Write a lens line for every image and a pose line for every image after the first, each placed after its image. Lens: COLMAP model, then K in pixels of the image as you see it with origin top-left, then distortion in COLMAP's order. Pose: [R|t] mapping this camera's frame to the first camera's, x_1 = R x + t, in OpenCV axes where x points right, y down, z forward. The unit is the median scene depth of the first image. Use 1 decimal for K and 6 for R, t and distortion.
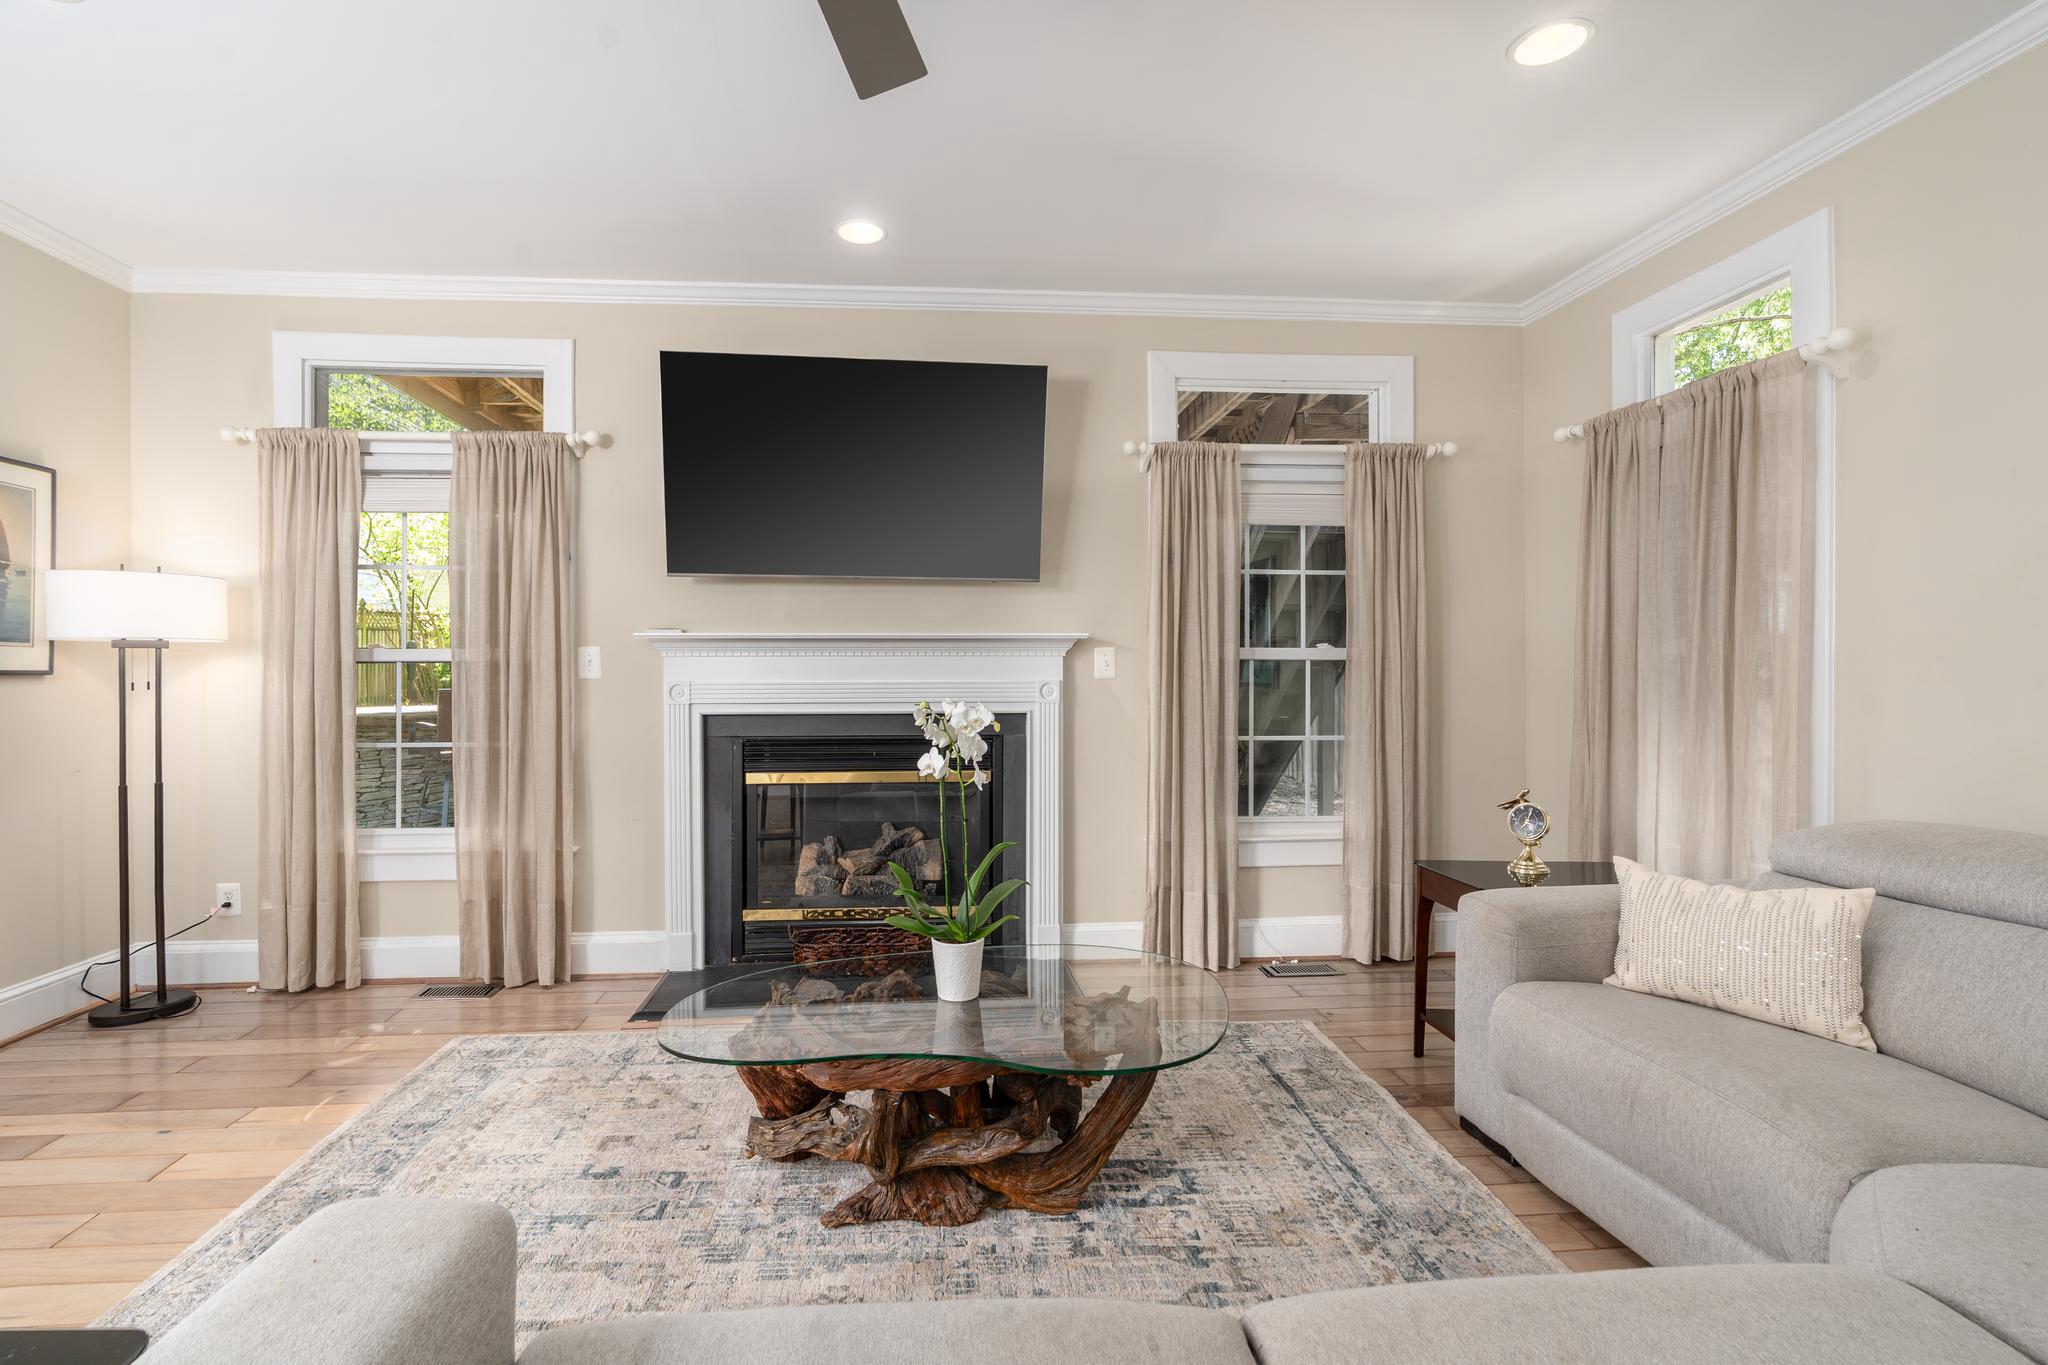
lens RADIAL K [[949.7, 0, 991.6], [0, 949.7, 673.3], [0, 0, 1]] dist [-0.004900, -0.000351]
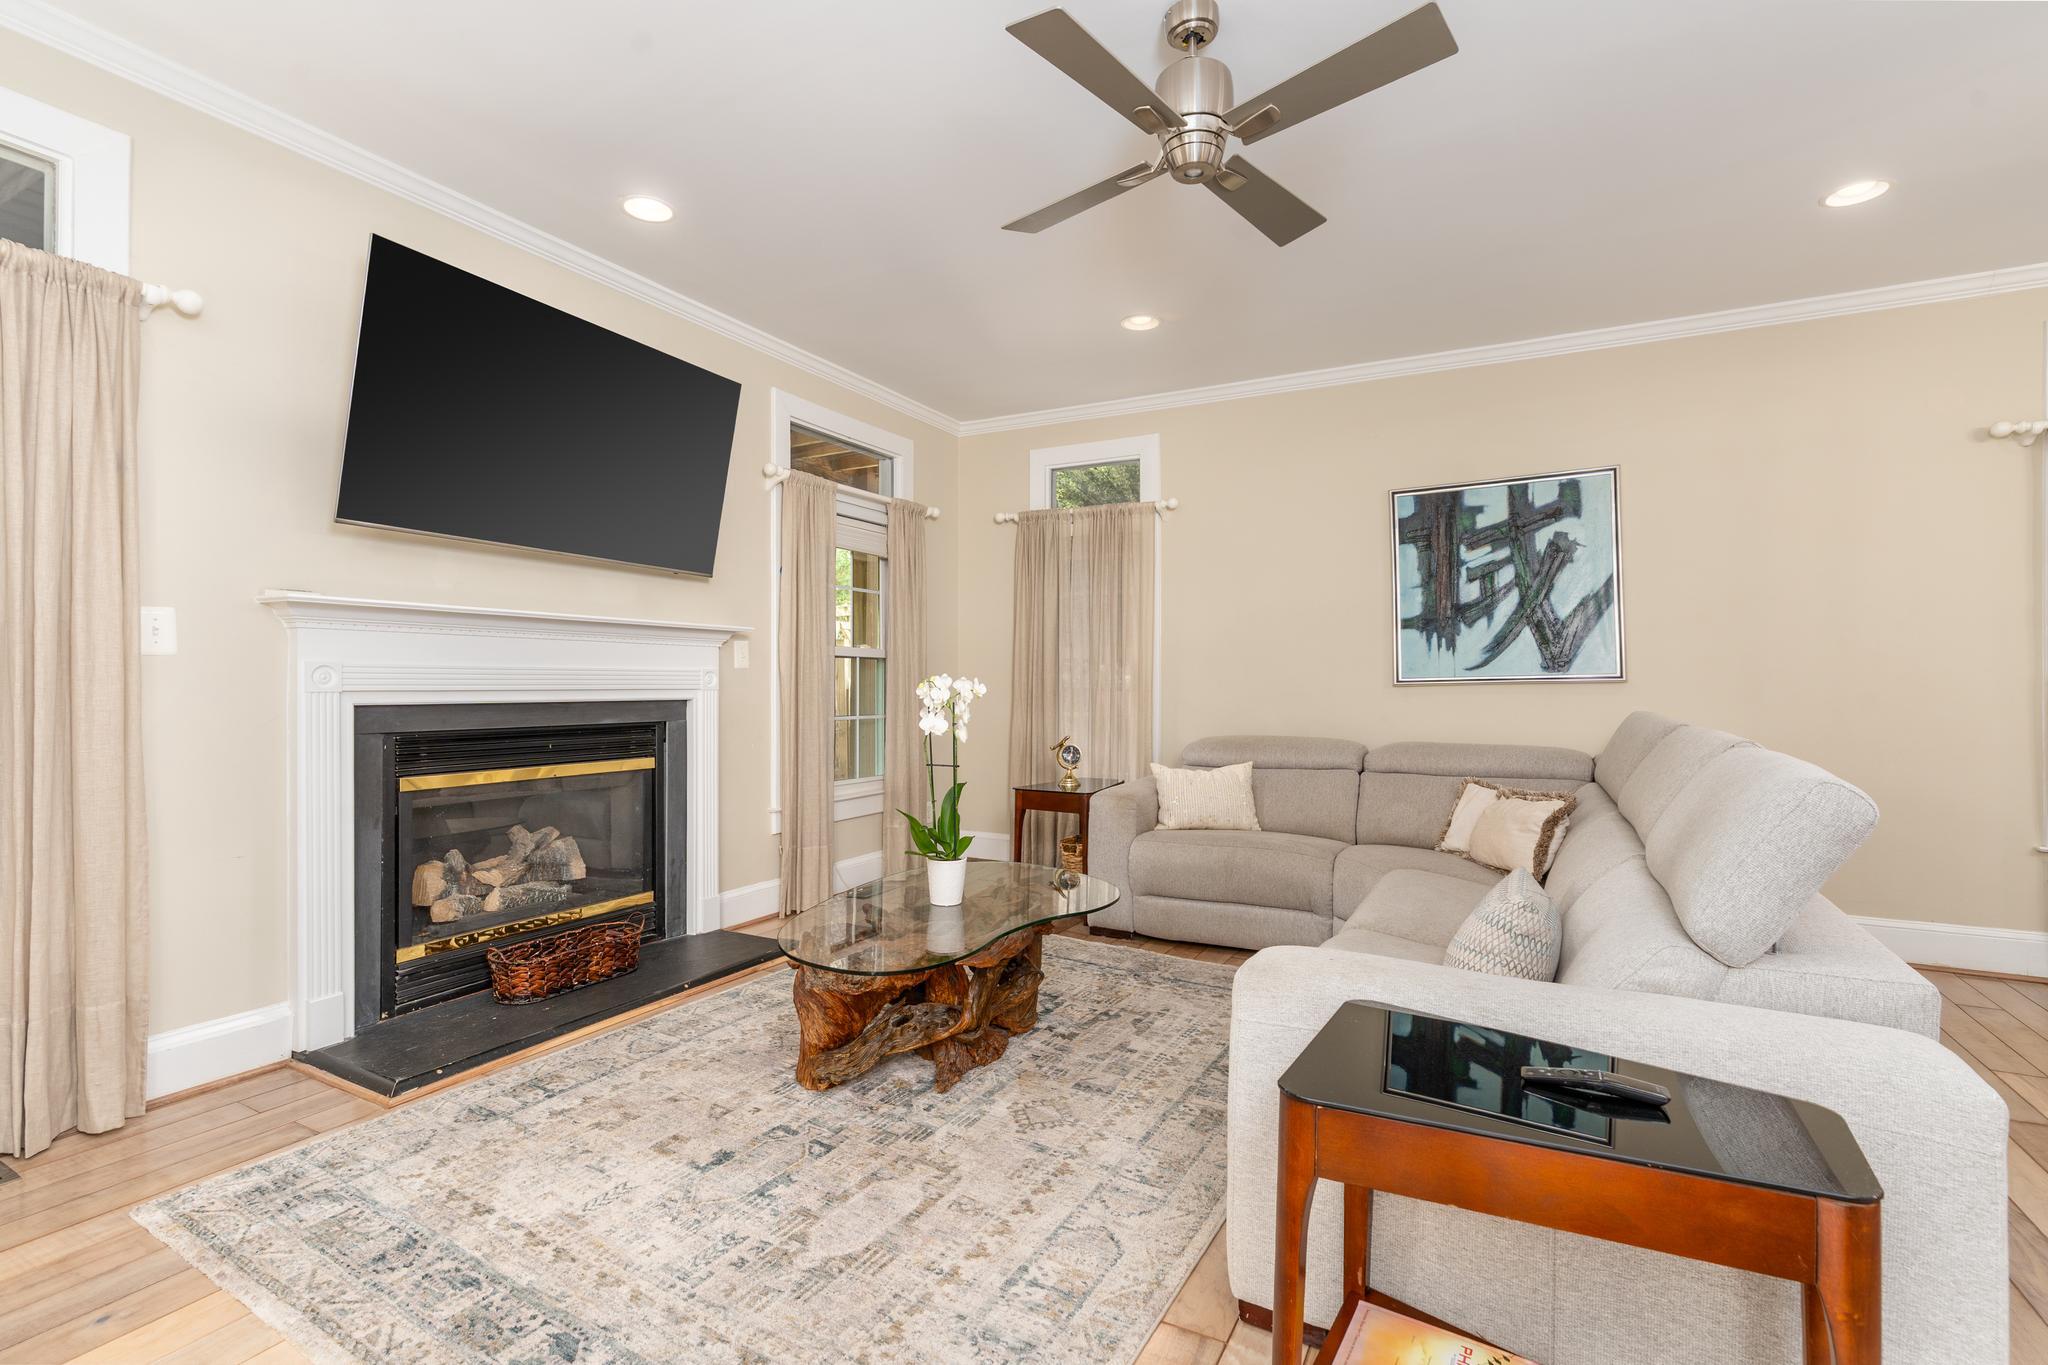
lens RADIAL K [[949.7, 0, 1009.3], [0, 949.7, 673.0], [0, 0, 1]] dist [-0.004900, -0.000351]
pose [[0.538435, 0.013898, 0.842553, -0.686510], [-0.005464, 0.999901, -0.013002, 0.025046], [-0.842650, 0.002397, 0.538457, 0.141593]]
